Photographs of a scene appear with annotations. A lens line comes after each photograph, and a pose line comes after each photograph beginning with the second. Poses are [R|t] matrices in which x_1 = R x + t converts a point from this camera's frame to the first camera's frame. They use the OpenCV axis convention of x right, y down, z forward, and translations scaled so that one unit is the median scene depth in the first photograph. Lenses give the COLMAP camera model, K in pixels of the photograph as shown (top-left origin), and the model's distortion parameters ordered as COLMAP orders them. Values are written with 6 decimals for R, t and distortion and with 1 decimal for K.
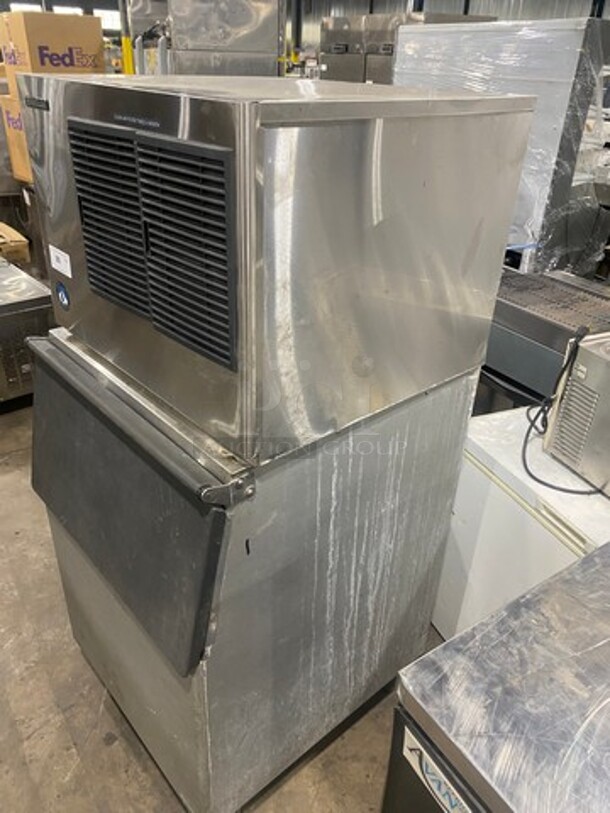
lens RADIAL K [[616.5, 0, 286.7], [0, 616.5, 406.3], [0, 0, 1]] dist [-0.009574, -0.005583]
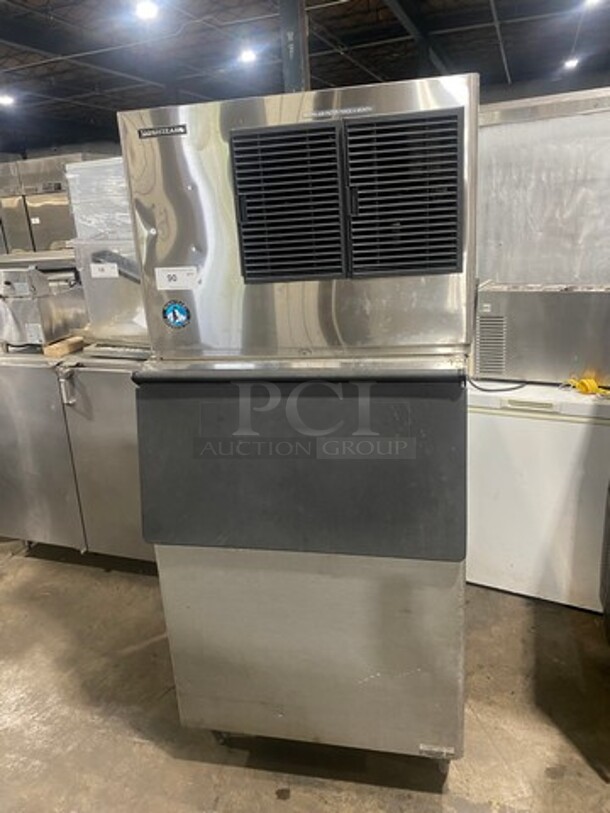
lens RADIAL K [[616.5, 0, 286.7], [0, 616.5, 406.3], [0, 0, 1]] dist [-0.009574, -0.005583]
pose [[0.794700, -0.265803, 0.545711, -0.741345], [0.379944, 0.918951, -0.105699, 0.129761], [-0.473386, 0.291339, 0.831280, 0.083490]]
